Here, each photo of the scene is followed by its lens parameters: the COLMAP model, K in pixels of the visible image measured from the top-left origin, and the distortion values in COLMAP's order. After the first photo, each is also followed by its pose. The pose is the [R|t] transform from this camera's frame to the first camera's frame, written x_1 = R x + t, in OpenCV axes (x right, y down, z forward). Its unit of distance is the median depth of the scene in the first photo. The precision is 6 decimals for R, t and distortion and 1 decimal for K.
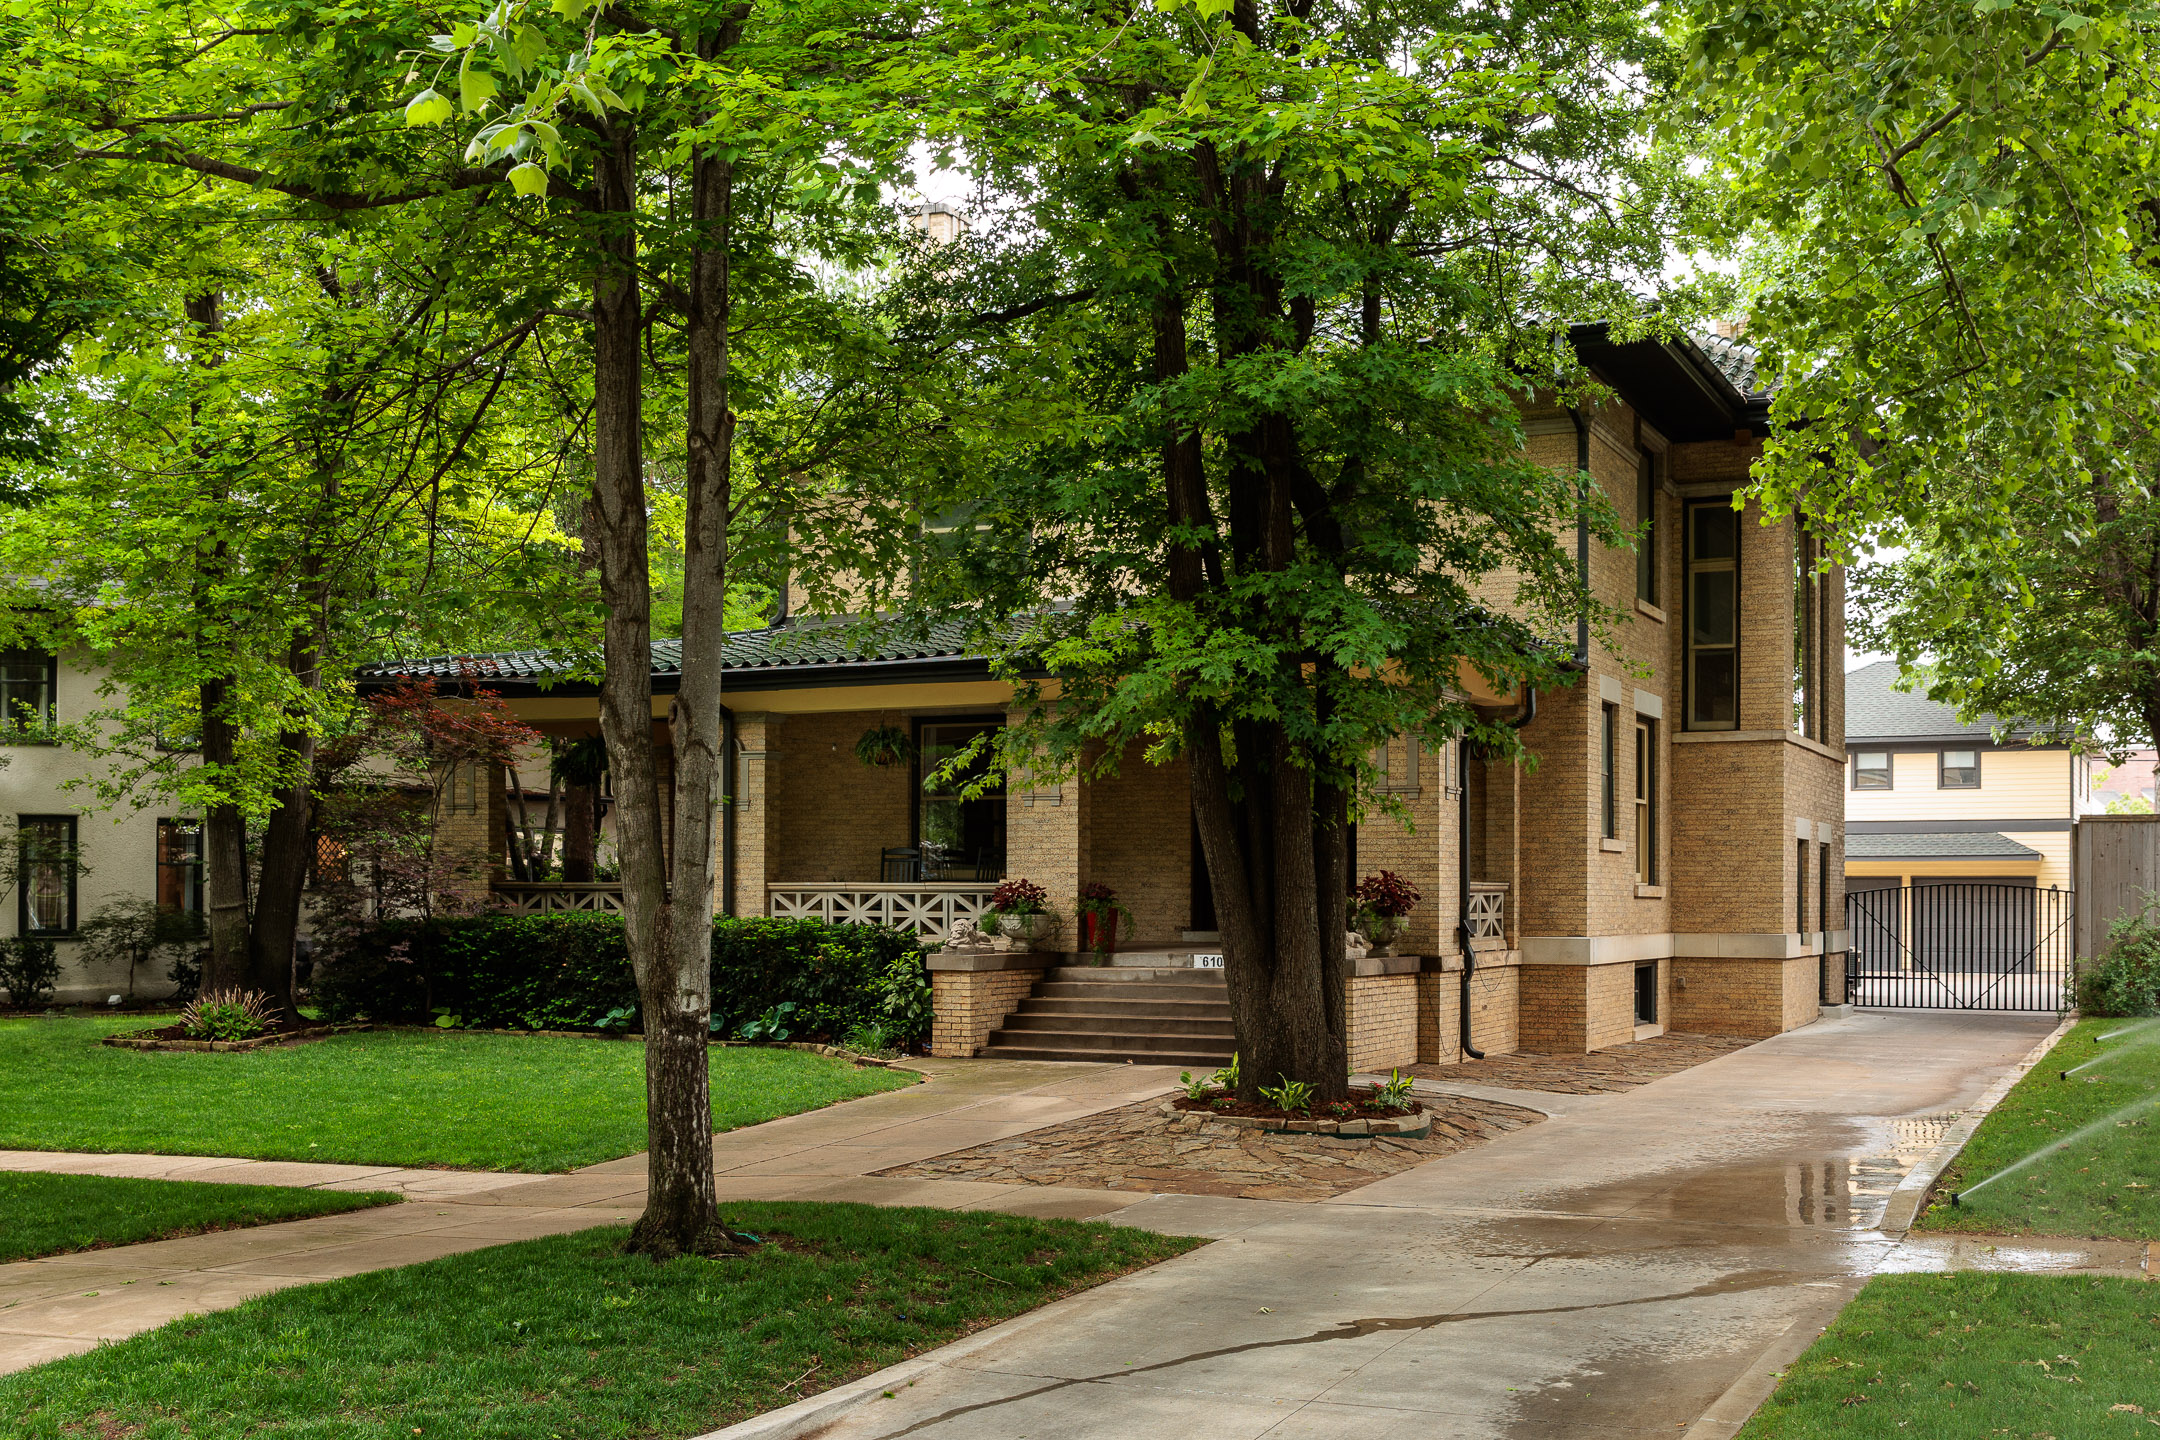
lens RADIAL K [[2094.9, 0, 1077.1], [0, 2094.9, 715.1], [0, 0, 1]] dist [-0.013175, 0.000000]
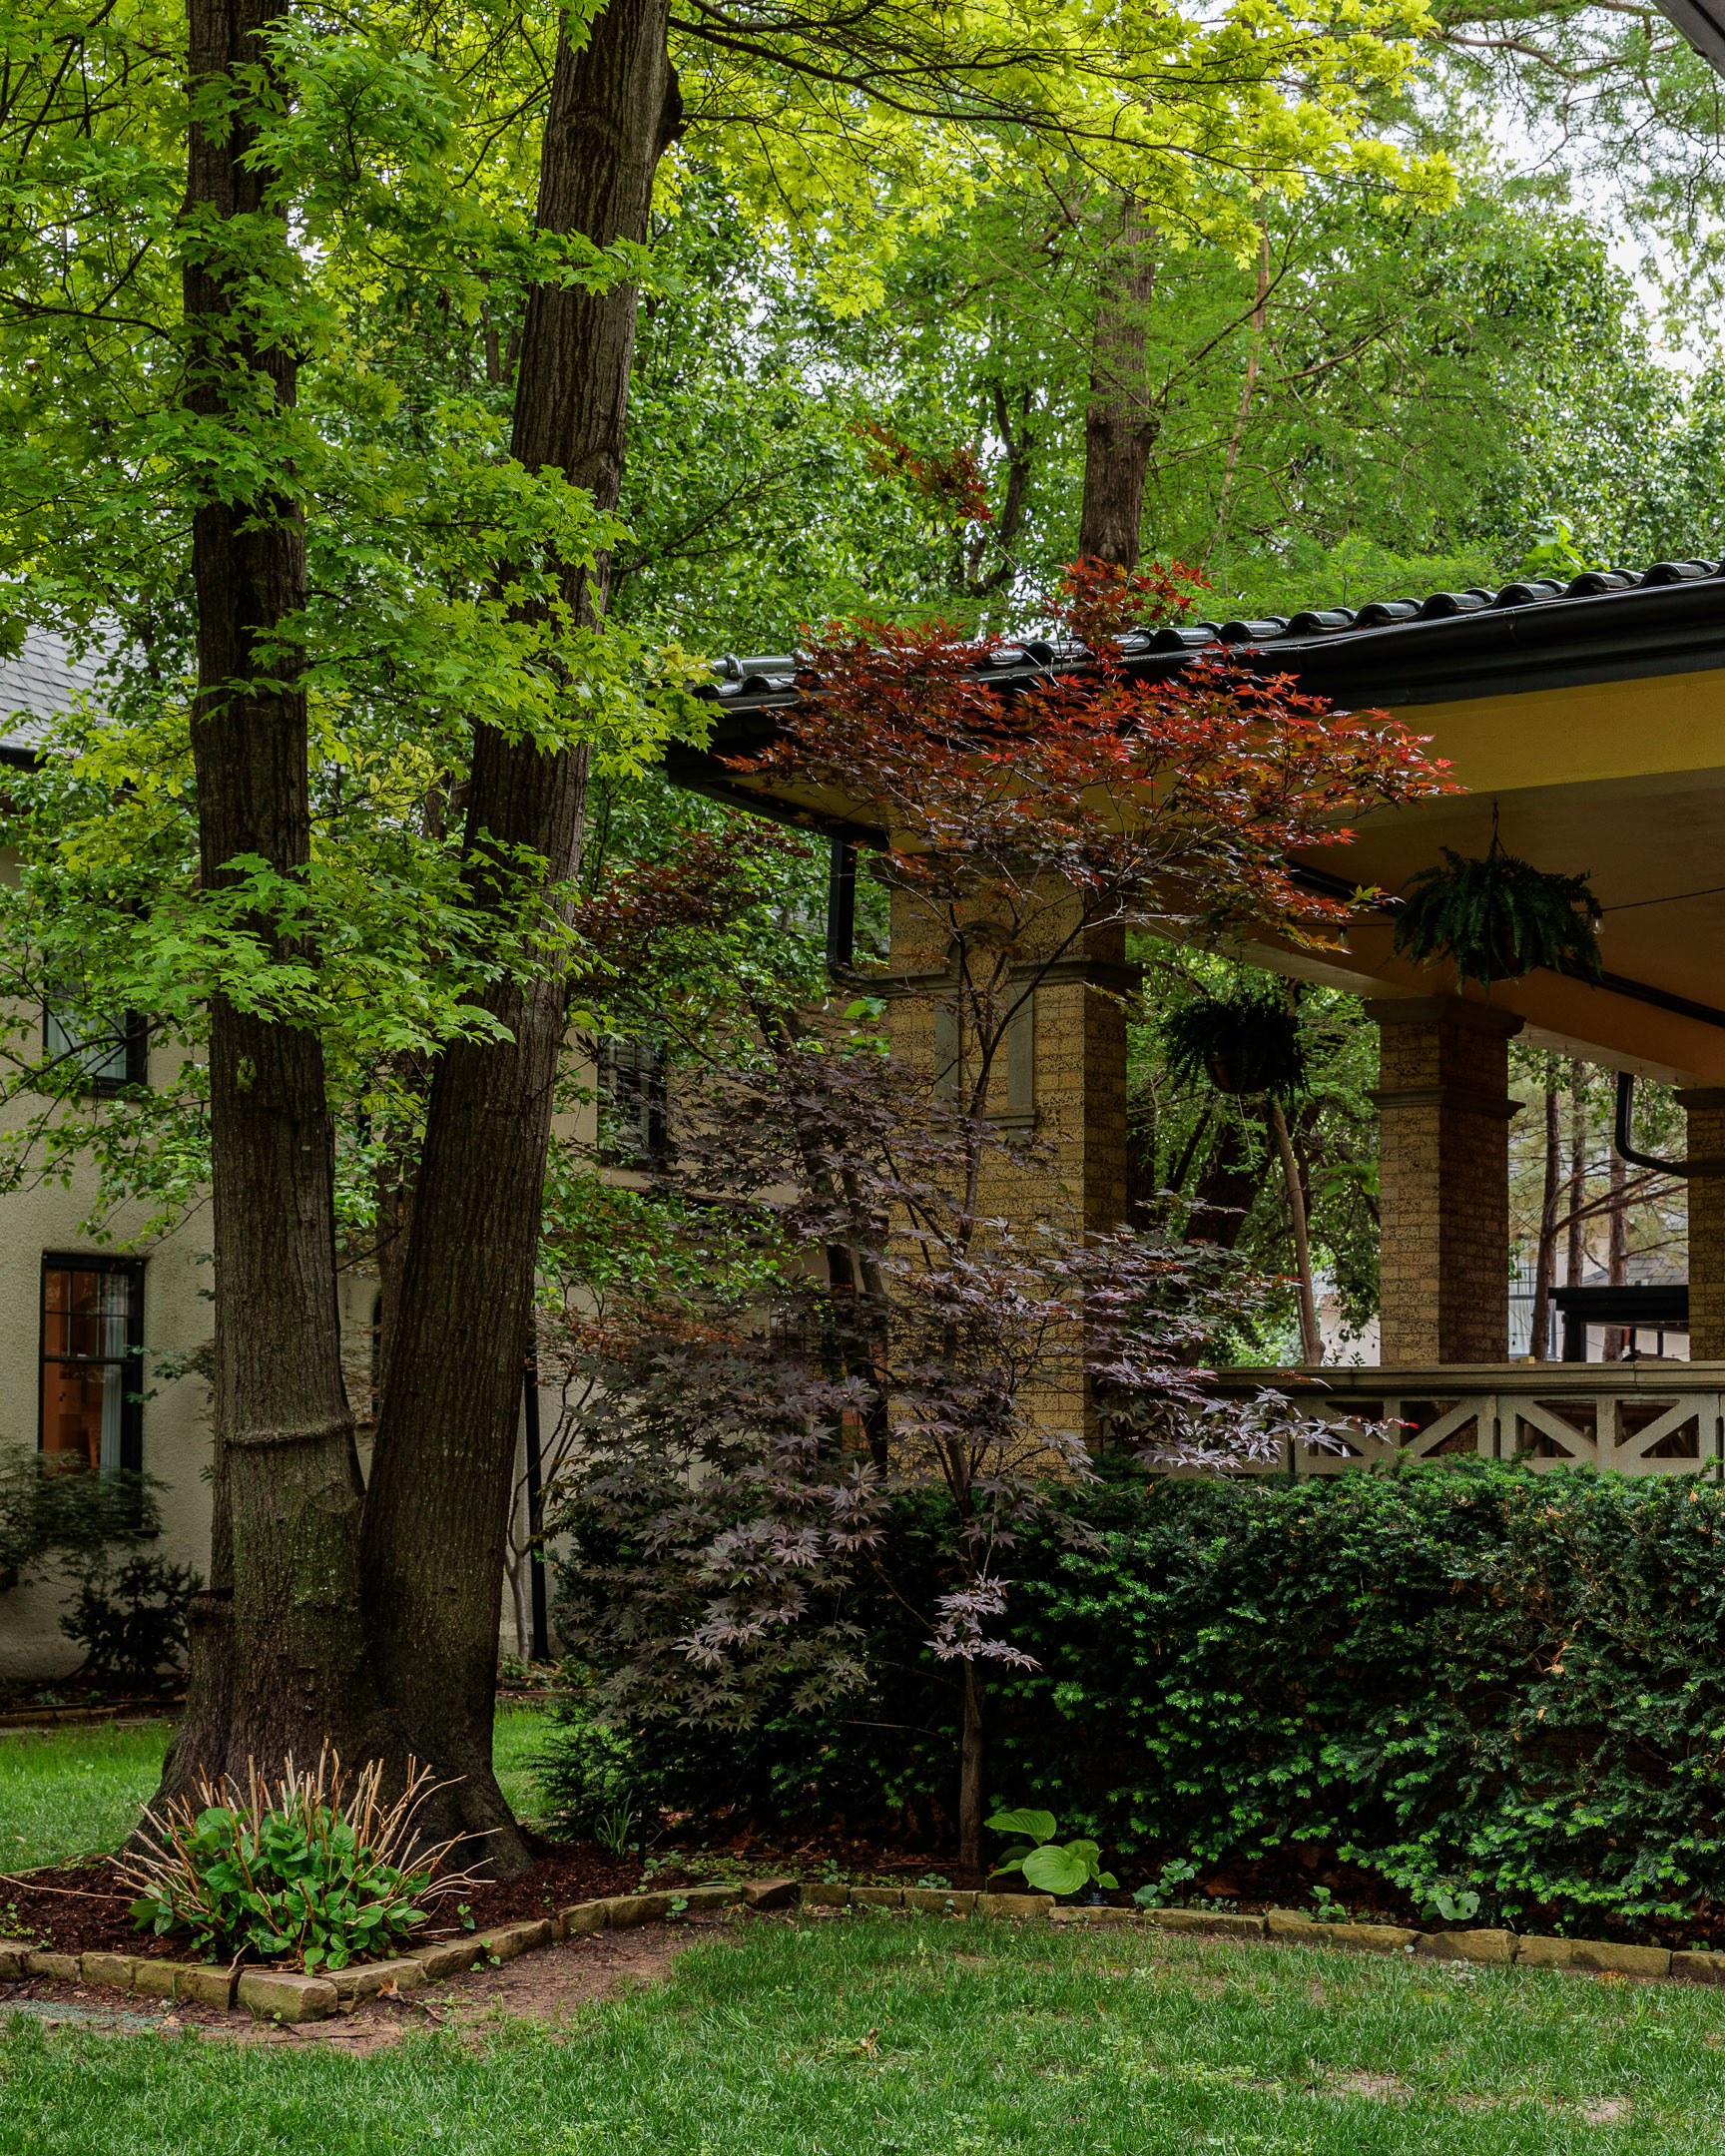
lens RADIAL K [[2754.0, 0, 863.7], [0, 2754.0, 1081.9], [0, 0, 1]] dist [-0.008929, 0.000000]
pose [[0.992007, -0.012382, -0.125573, -0.290217], [0.005545, 0.998490, -0.054652, 0.066626], [0.126060, 0.053519, 0.990578, 0.661963]]
